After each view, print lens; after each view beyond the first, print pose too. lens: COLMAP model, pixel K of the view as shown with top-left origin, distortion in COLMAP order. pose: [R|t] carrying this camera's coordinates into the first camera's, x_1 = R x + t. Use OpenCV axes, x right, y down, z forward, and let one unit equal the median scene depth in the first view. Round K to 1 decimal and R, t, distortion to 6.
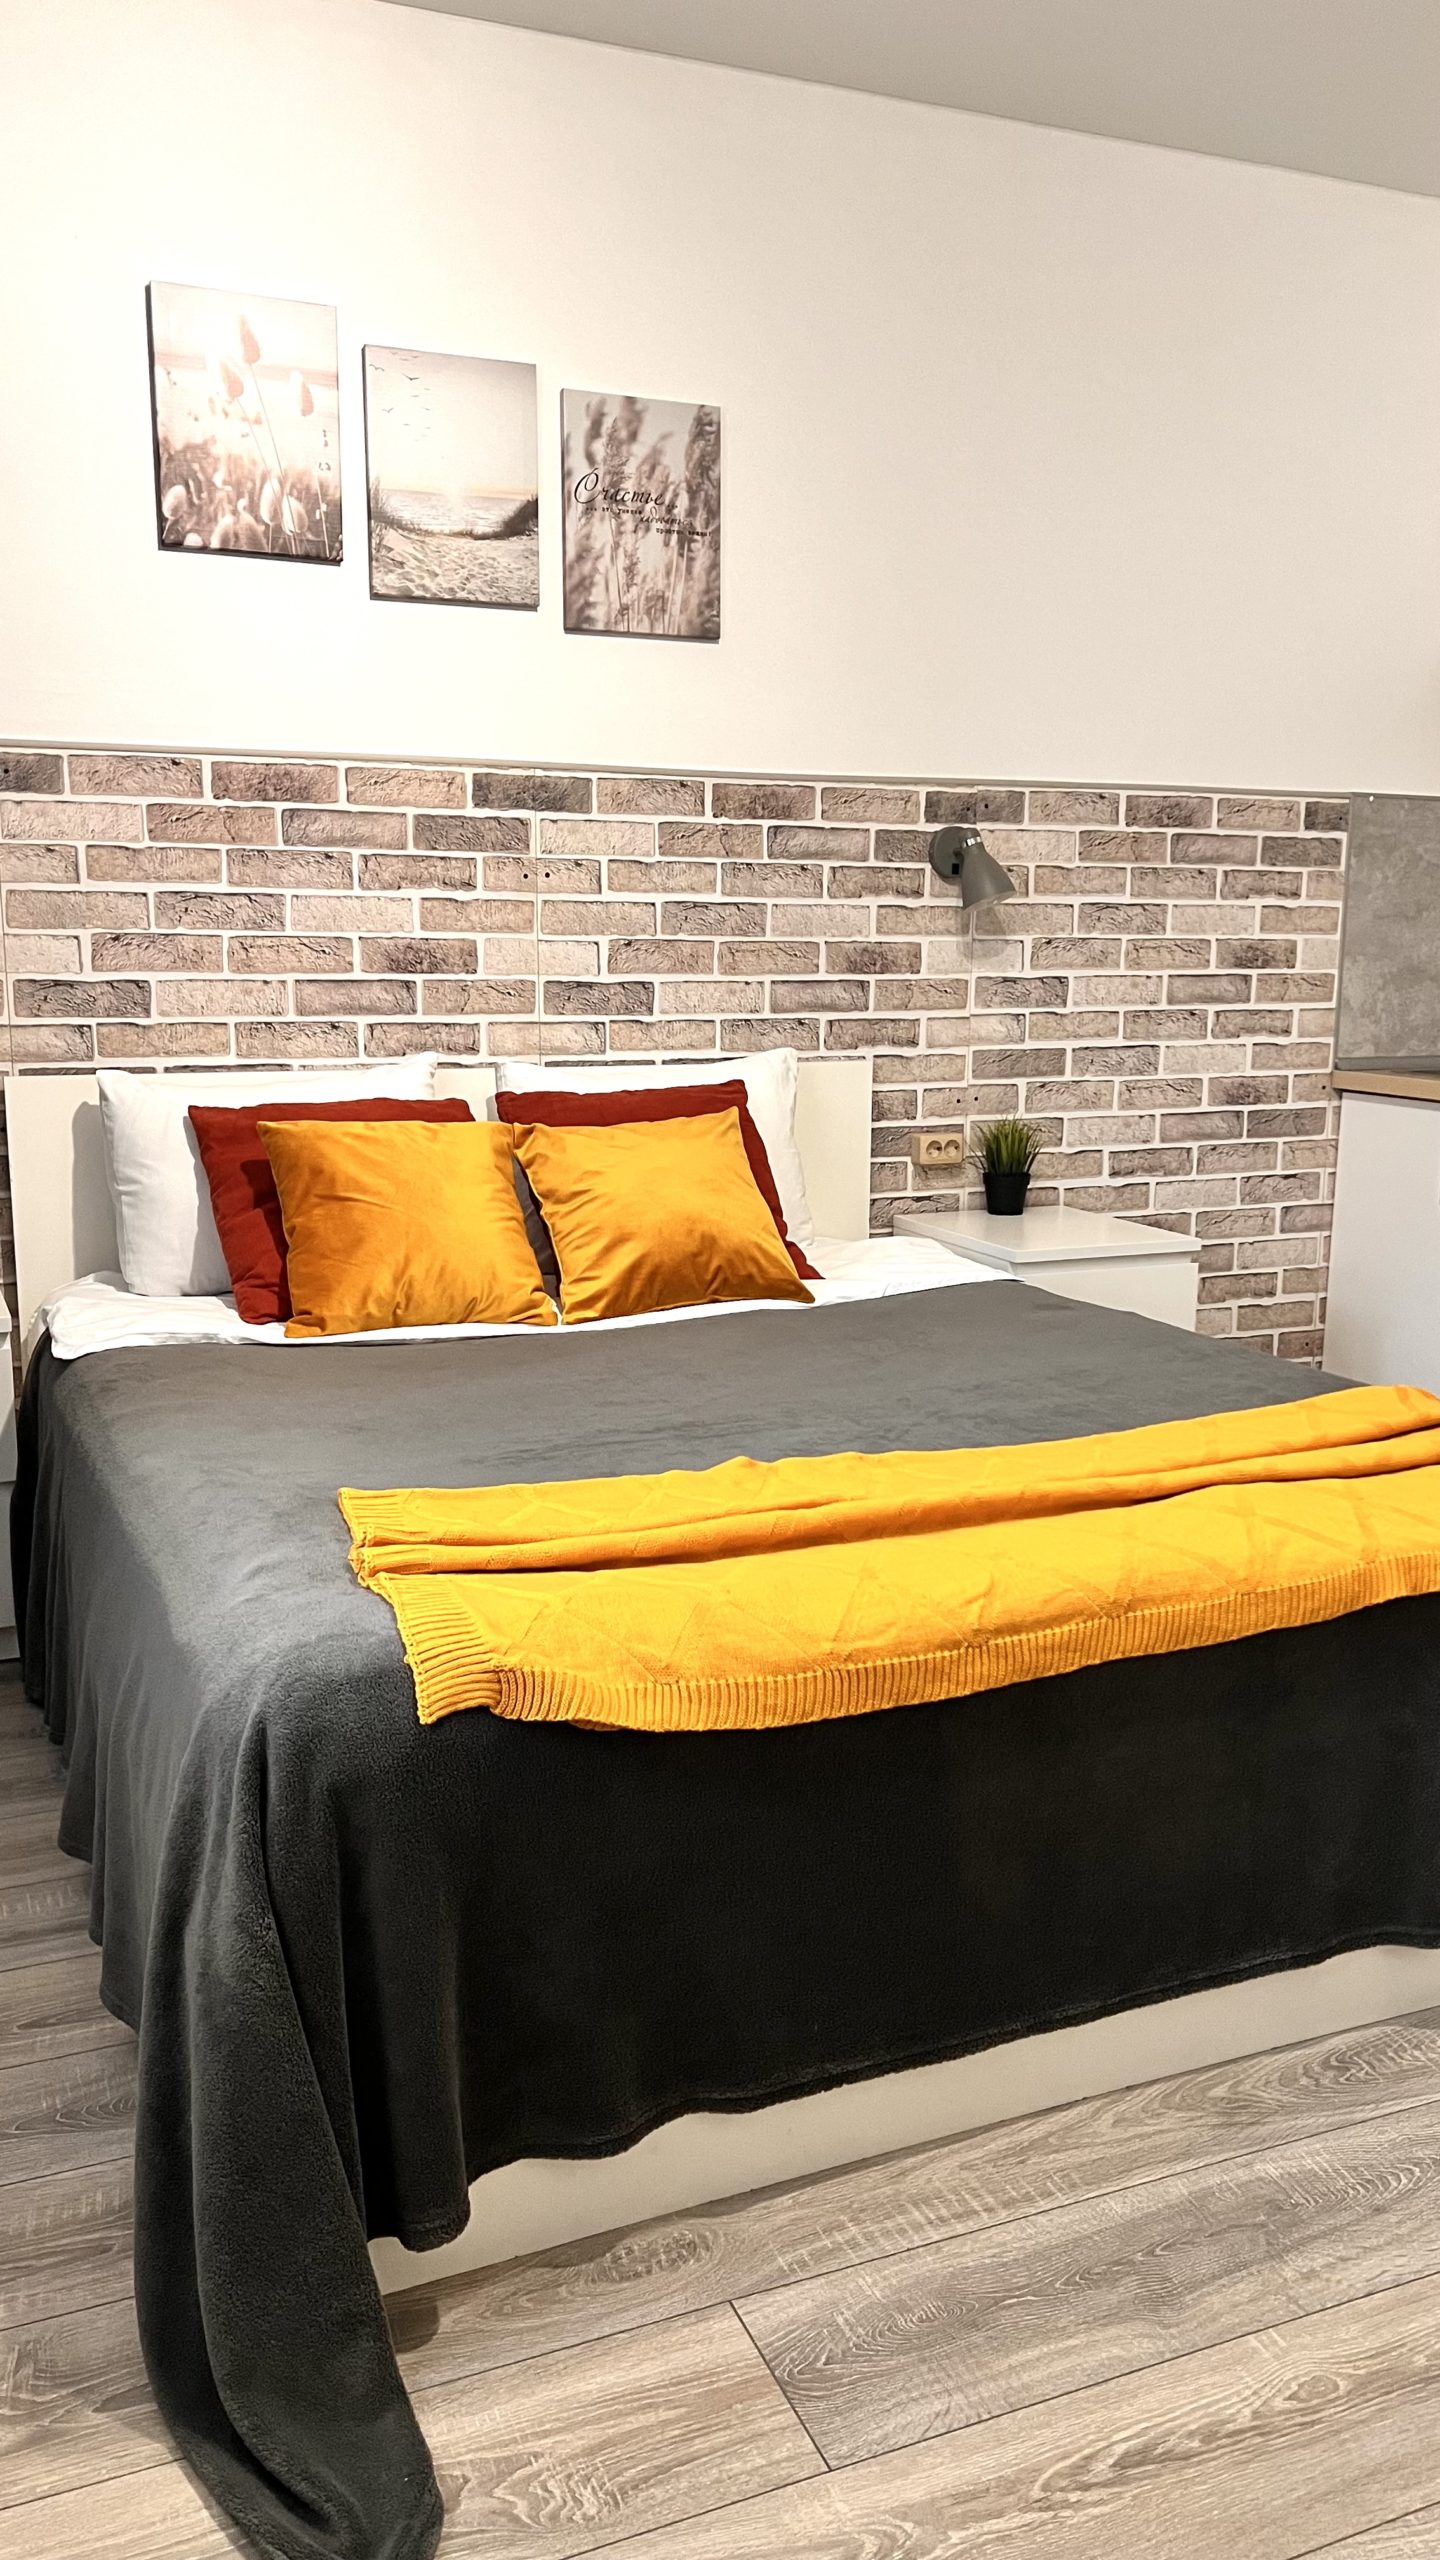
lens RADIAL K [[1920.5, 0, 721.2], [0, 1920.5, 1321.1], [0, 0, 1]] dist [0.039200, -0.063516]
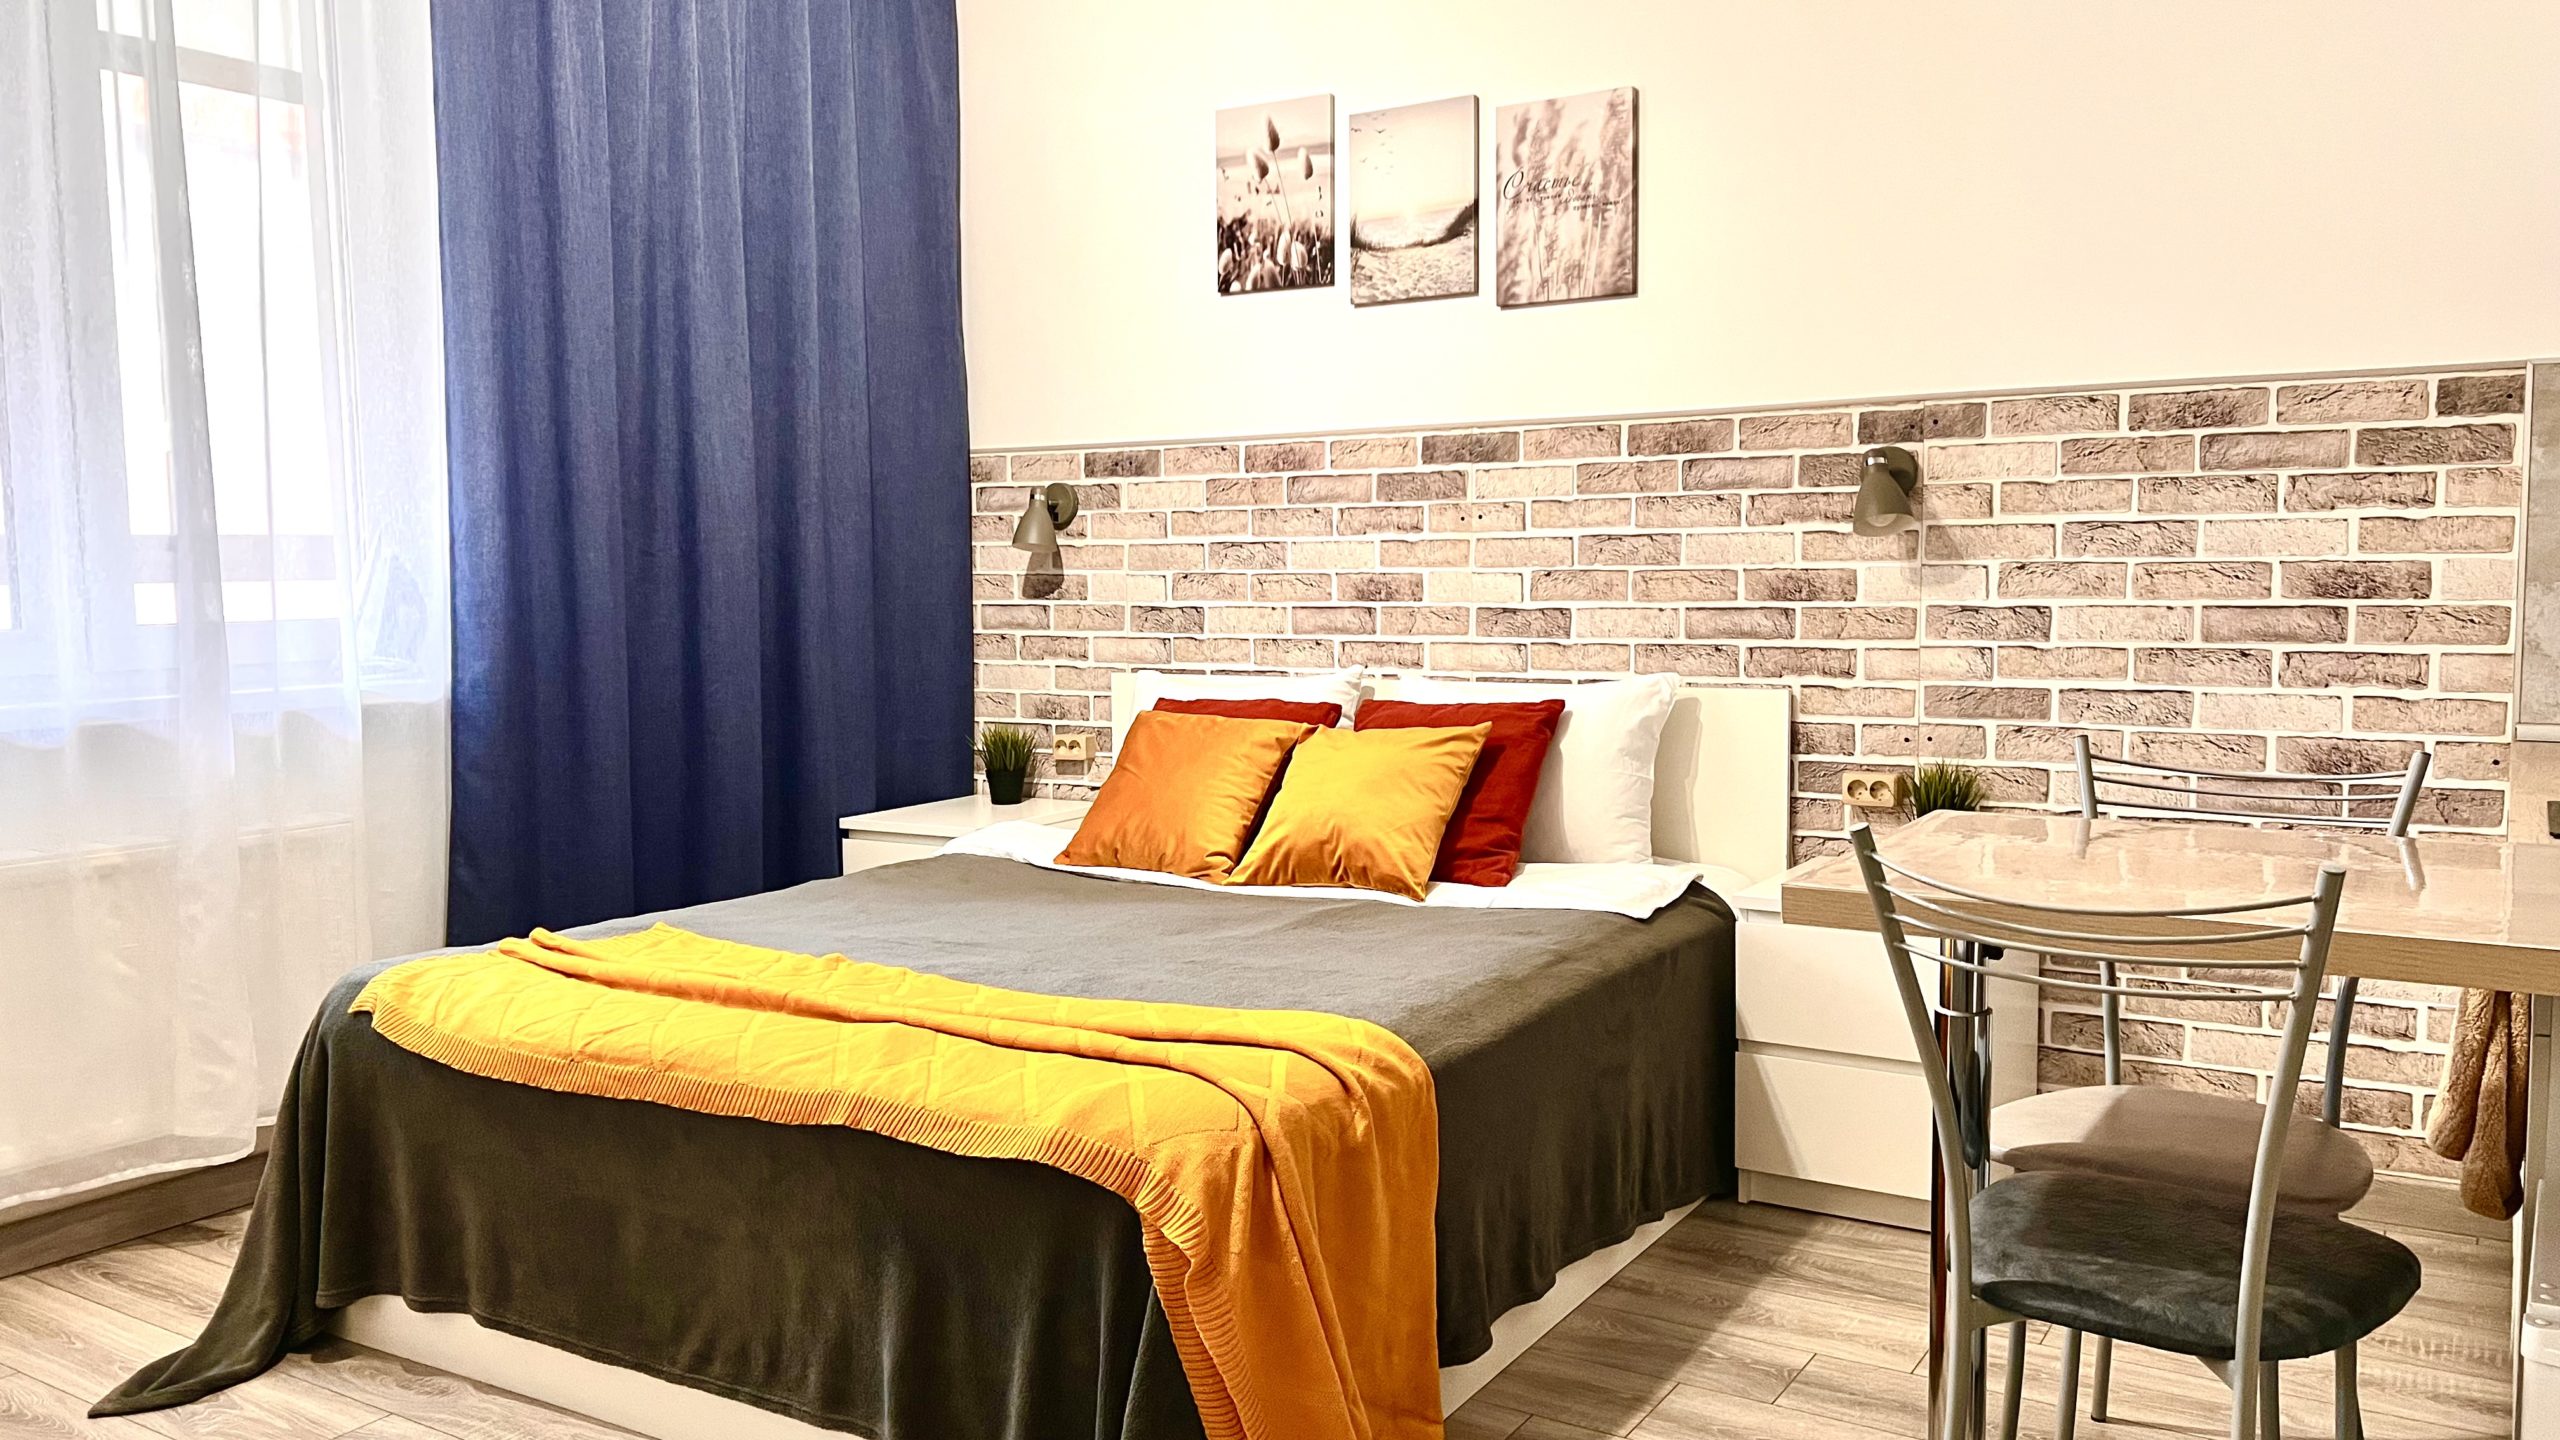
lens RADIAL K [[1920.5, 0, 1286.3], [0, 1920.5, 719.0], [0, 0, 1]] dist [0.039200, -0.063516]
pose [[0.572319, 0.051961, -0.818383, 0.792968], [-0.146535, 0.988408, -0.039720, -0.051301], [0.806832, 0.142655, 0.573299, 0.273550]]
